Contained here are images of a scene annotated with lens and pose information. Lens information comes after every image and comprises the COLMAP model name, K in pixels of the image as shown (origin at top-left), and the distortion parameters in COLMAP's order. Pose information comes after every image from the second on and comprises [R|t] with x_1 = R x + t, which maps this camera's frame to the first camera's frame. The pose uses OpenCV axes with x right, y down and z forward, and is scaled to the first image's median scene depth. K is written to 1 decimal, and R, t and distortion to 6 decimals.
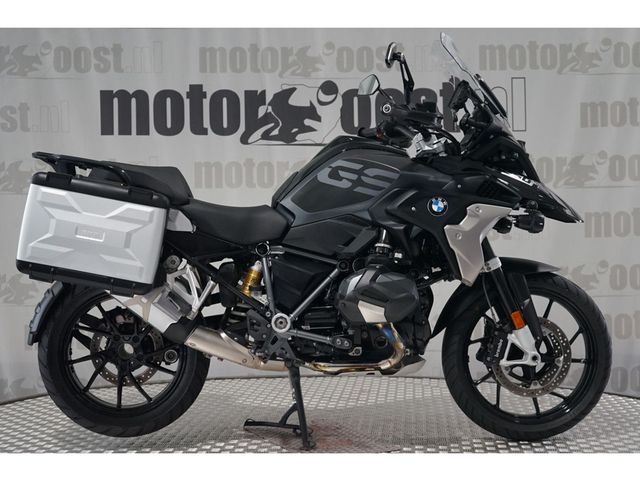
lens RADIAL K [[1084.2, 0, 319.8], [0, 1084.2, 240.2], [0, 0, 1]] dist [-0.052048, 0.000000]
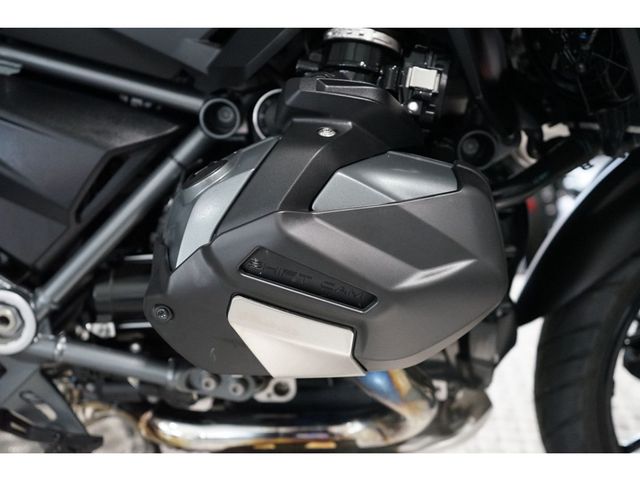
lens RADIAL K [[710.8, 0, 318.5], [0, 710.8, 240.7], [0, 0, 1]] dist [0.003869, 0.000000]
pose [[0.998767, 0.009276, -0.048760, 0.056693], [0.002362, 0.972387, 0.233364, 0.011944], [0.049579, -0.233192, 0.971166, 0.826263]]
